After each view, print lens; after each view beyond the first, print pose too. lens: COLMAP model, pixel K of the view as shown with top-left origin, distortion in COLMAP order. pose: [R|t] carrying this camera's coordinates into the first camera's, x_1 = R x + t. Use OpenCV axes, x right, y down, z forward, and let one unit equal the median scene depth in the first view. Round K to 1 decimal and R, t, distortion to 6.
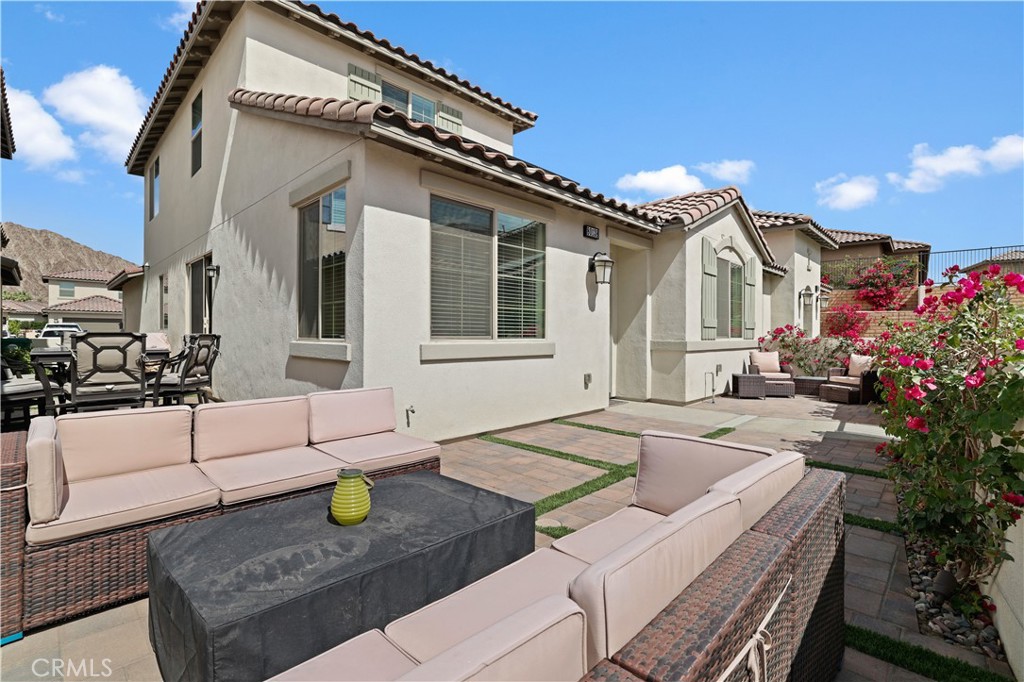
lens RADIAL K [[455.1, 0, 511.6], [0, 455.1, 346.7], [0, 0, 1]] dist [-0.029361, 0.010147]
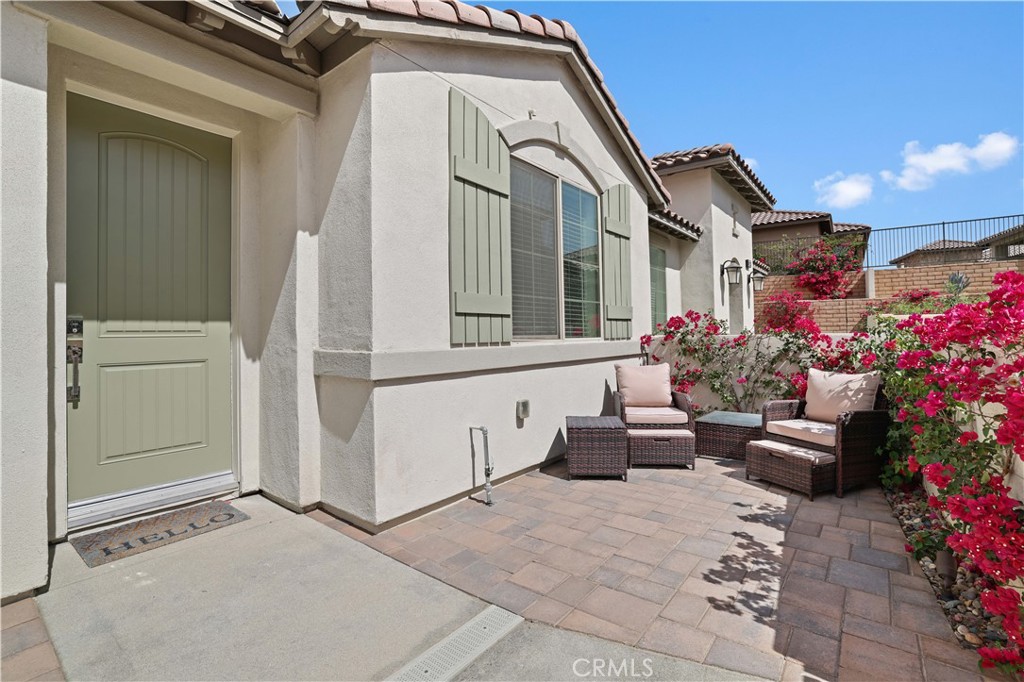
lens RADIAL K [[455.1, 0, 512.6], [0, 455.1, 334.3], [0, 0, 1]] dist [-0.029361, 0.010147]
pose [[0.994995, -0.019563, 0.097995, 0.348580], [0.022334, 0.999379, -0.027260, -0.011163], [-0.097401, 0.029313, 0.994813, 0.485488]]
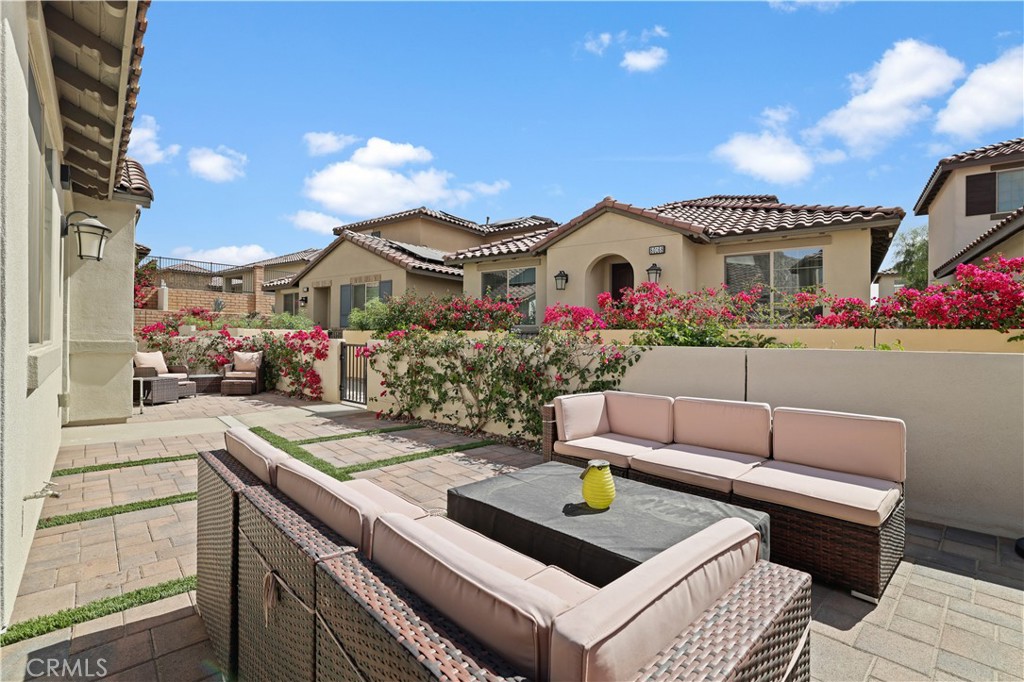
lens RADIAL K [[455.1, 0, 510.7], [0, 455.1, 340.9], [0, 0, 1]] dist [-0.029361, 0.010147]
pose [[0.043289, -0.007921, 0.999031, -0.289449], [0.012311, 0.999897, 0.007395, -0.008198], [-0.998987, 0.011979, 0.043382, 0.224541]]
